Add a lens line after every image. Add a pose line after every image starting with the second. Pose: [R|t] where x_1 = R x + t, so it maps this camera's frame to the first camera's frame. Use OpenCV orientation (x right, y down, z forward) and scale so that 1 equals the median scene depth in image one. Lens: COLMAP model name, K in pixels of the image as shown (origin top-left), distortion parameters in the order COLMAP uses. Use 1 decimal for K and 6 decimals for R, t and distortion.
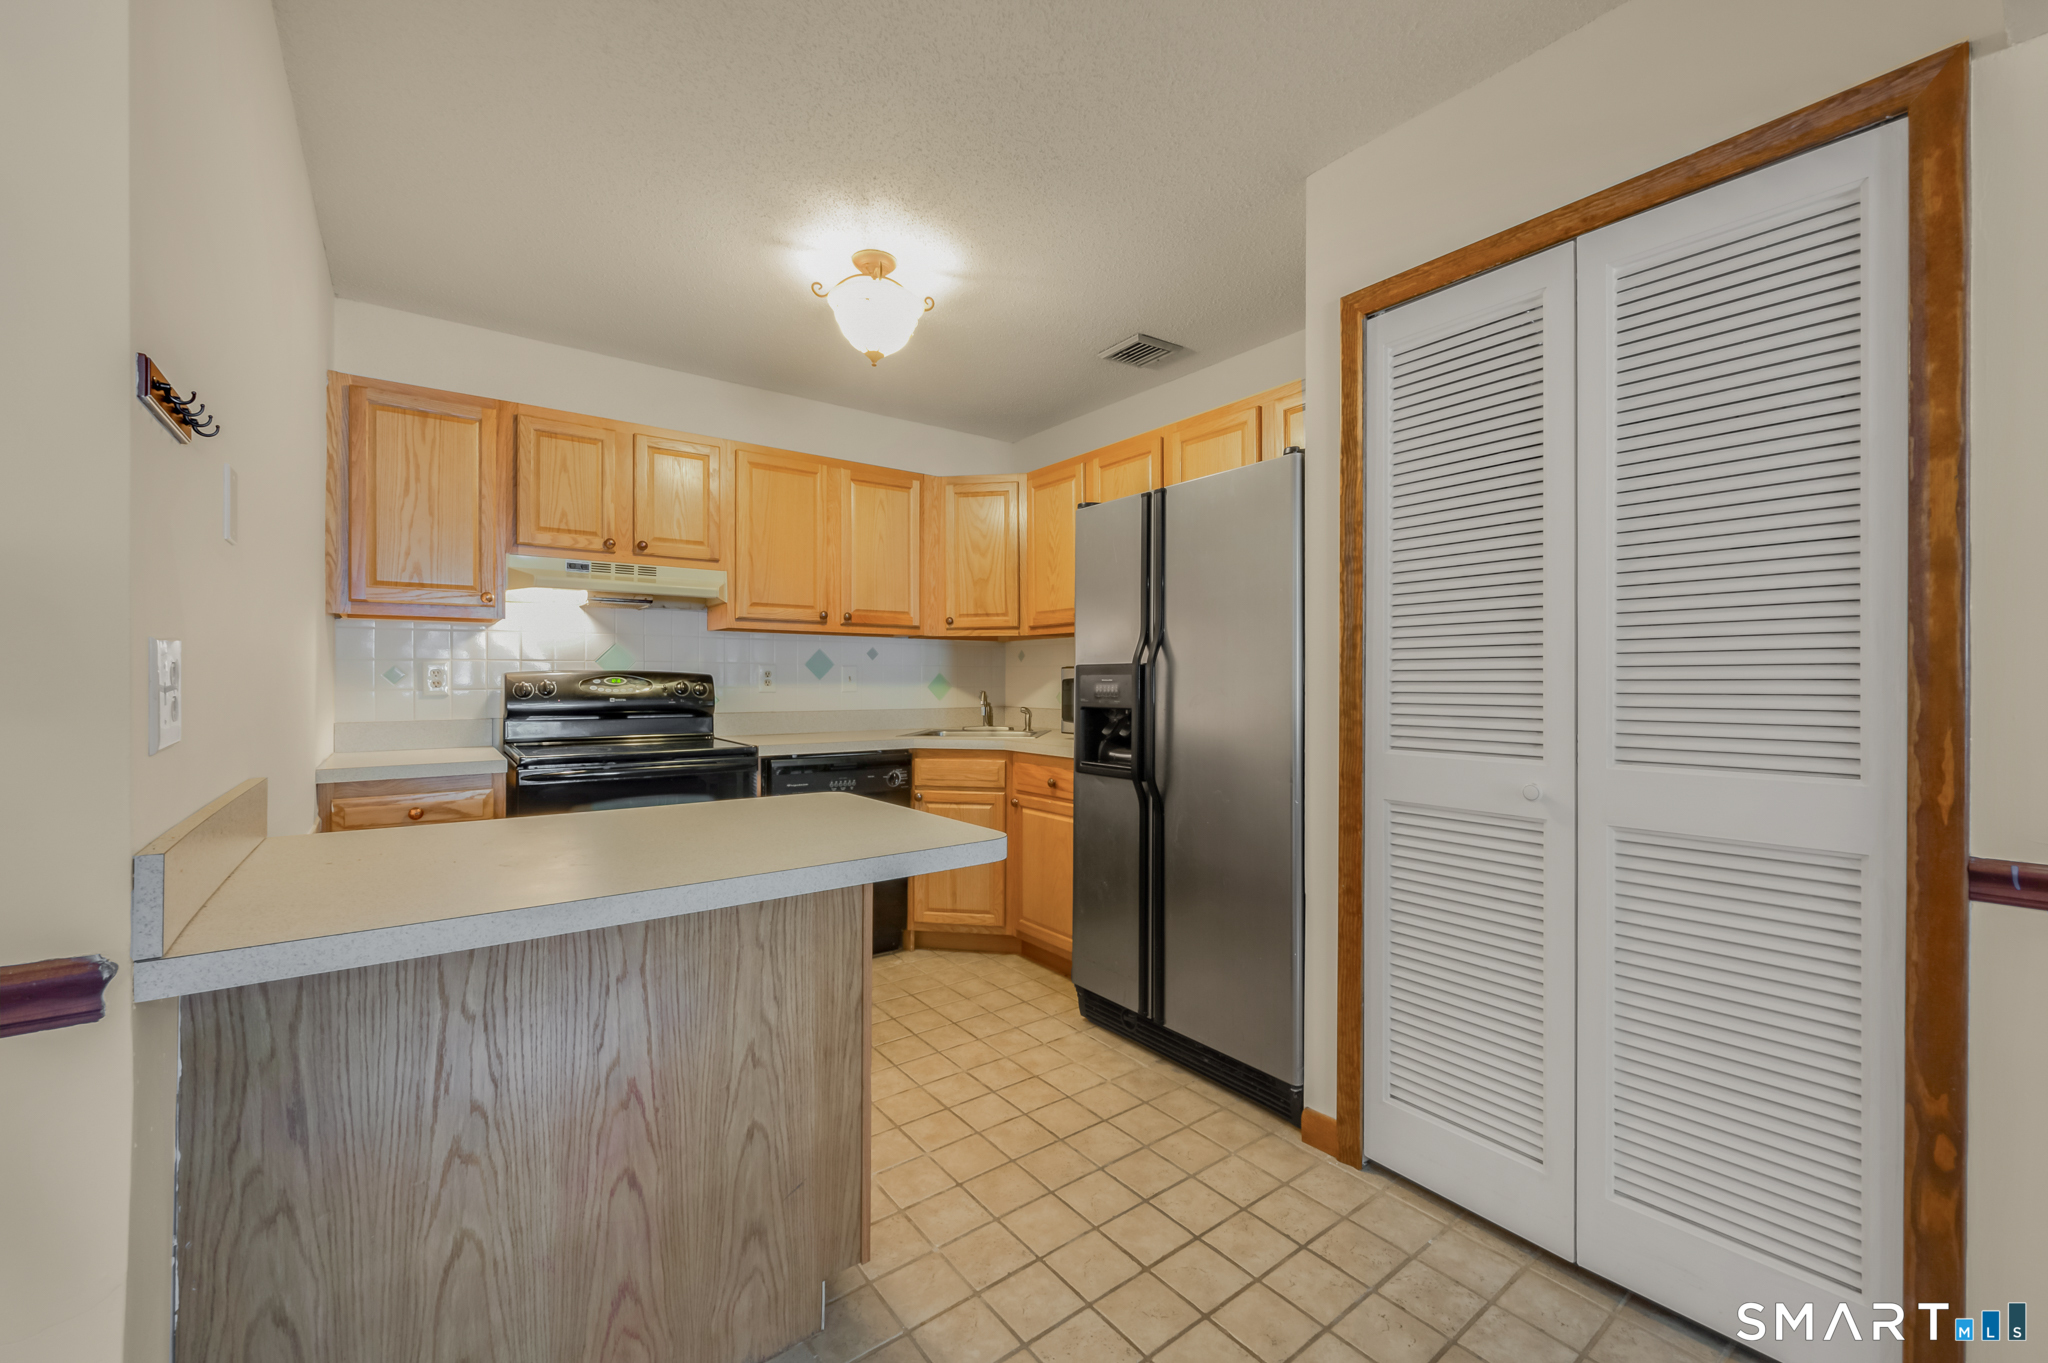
lens RADIAL K [[836.9, 0, 1039.1], [0, 836.9, 683.7], [0, 0, 1]] dist [-0.000603, -0.000575]
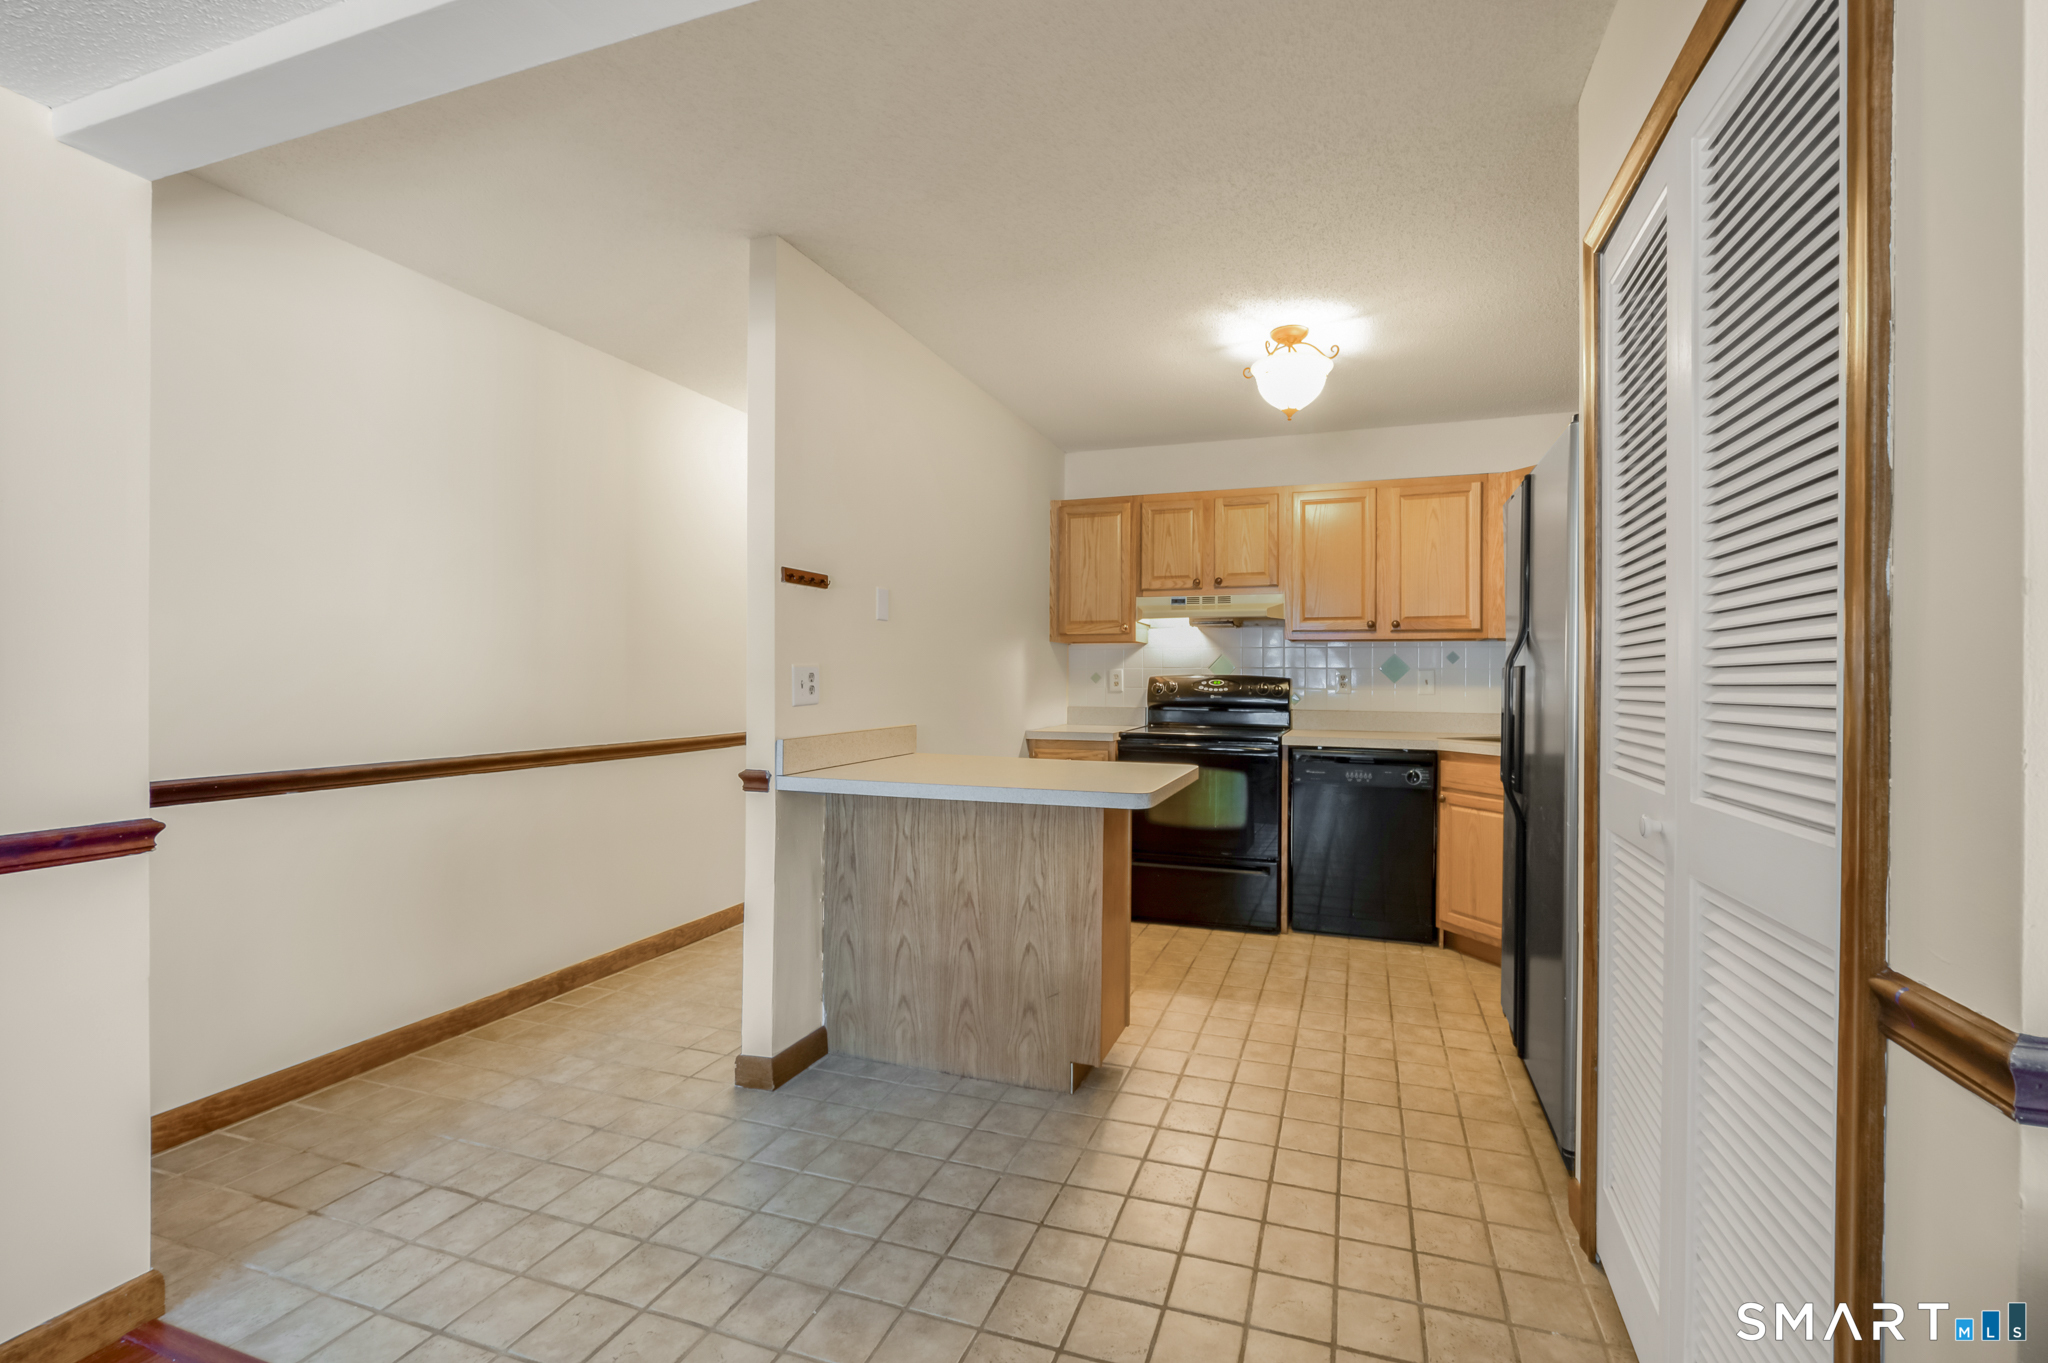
lens RADIAL K [[836.9, 0, 1058.1], [0, 836.9, 686.8], [0, 0, 1]] dist [-0.000603, -0.000575]
pose [[0.555395, 0.010987, -0.831514, 0.743586], [-0.009907, 0.999929, 0.006595, -0.003808], [0.831527, 0.004575, 0.555465, 0.071558]]
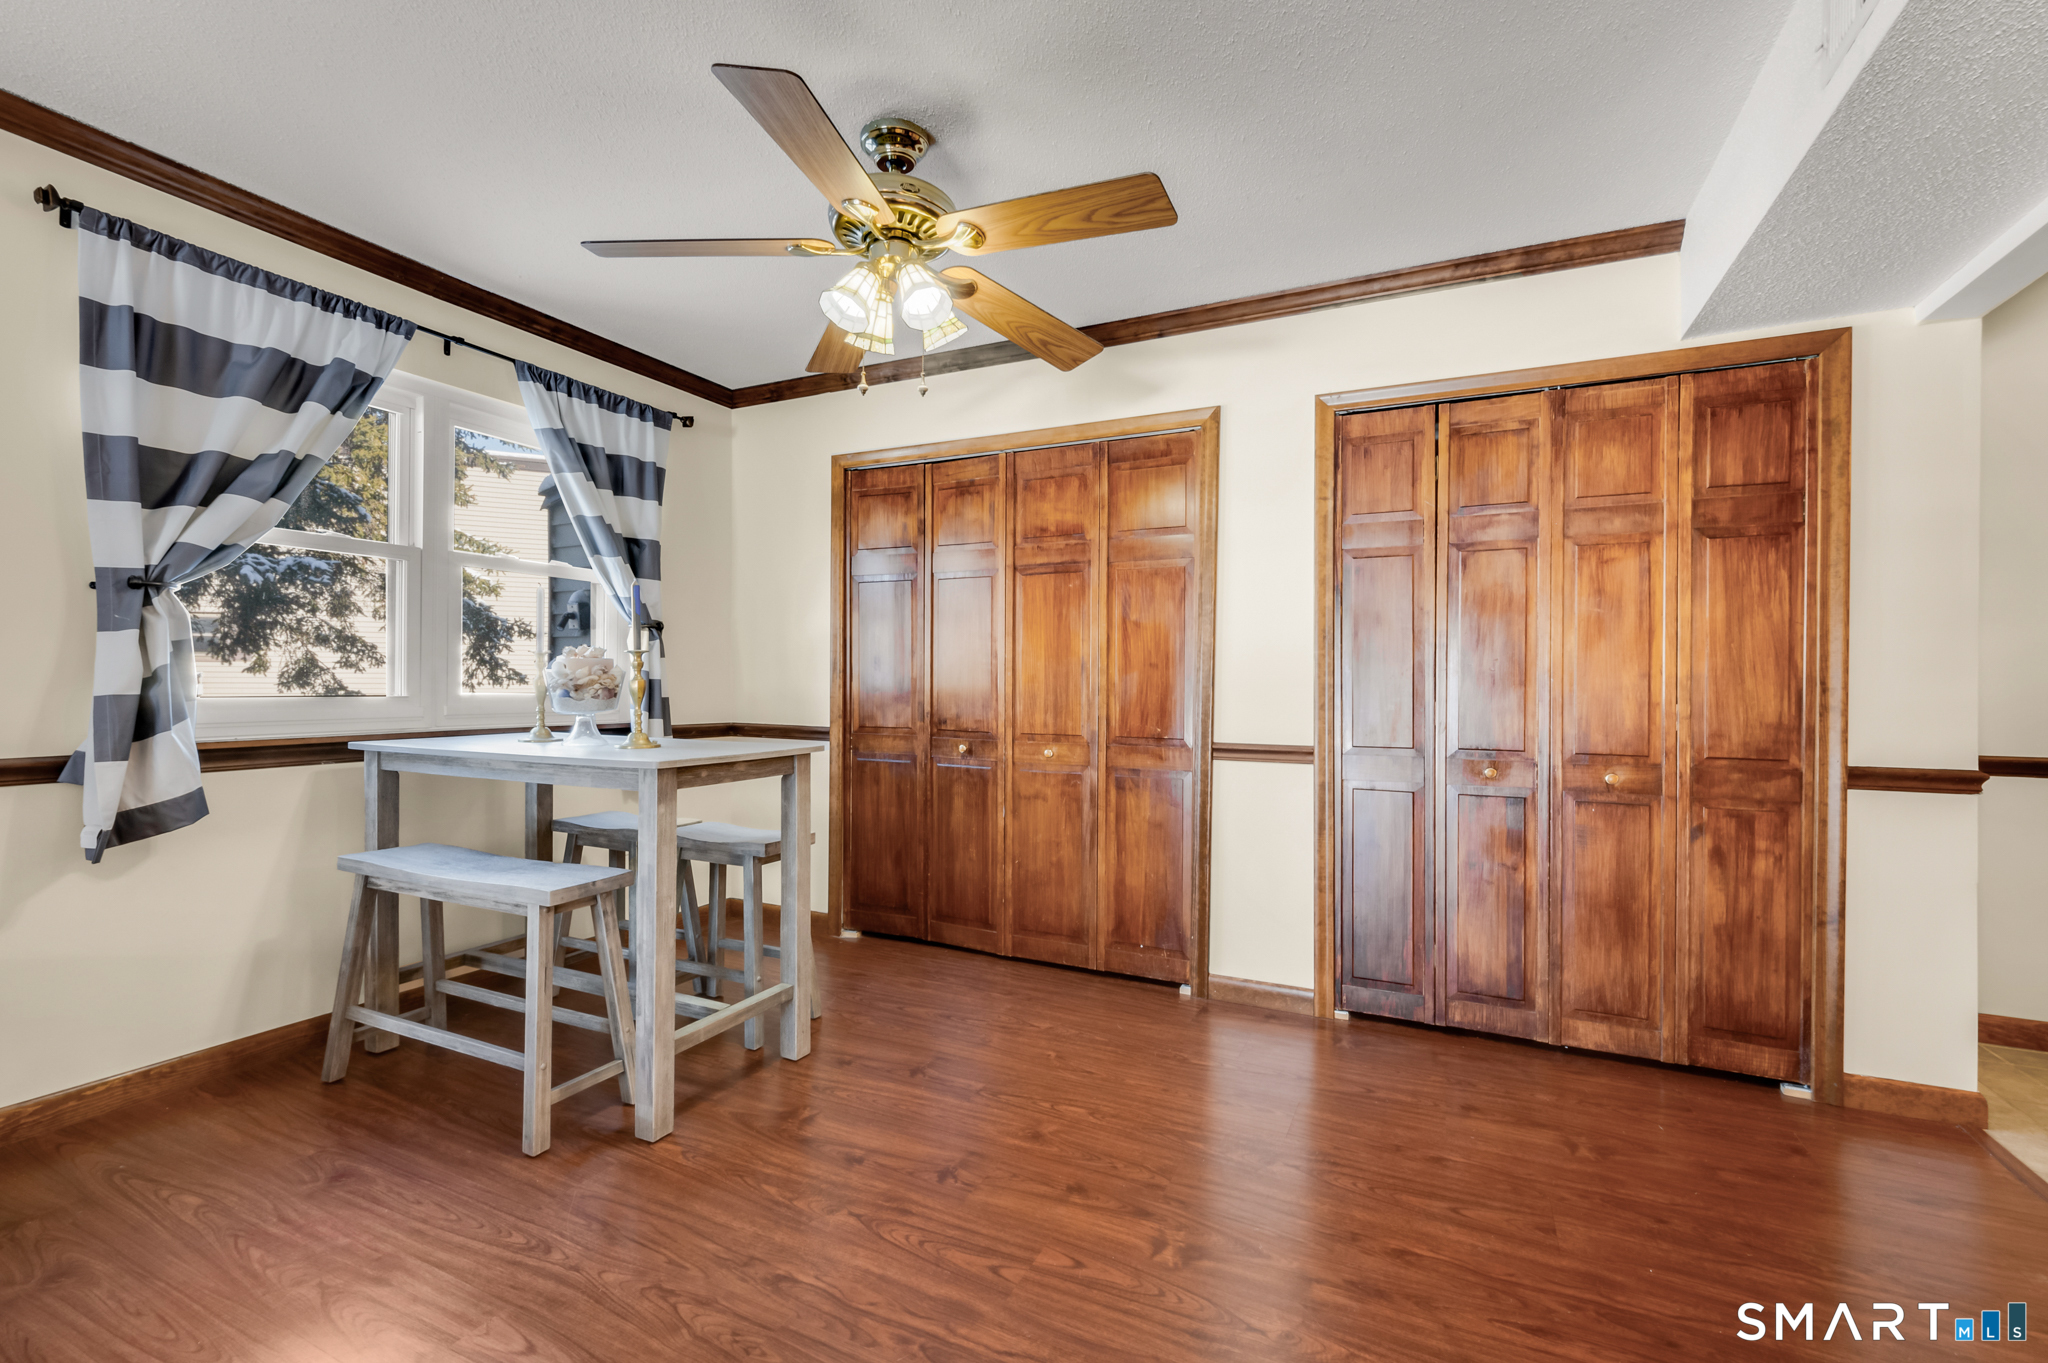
lens RADIAL K [[836.9, 0, 1020.3], [0, 836.9, 683.3], [0, 0, 1]] dist [-0.000603, -0.000575]
pose [[-0.885140, -0.010463, -0.465208, 1.216927], [-0.014136, 0.999890, 0.004408, 0.029974], [0.465110, 0.010478, -0.885191, 0.173660]]
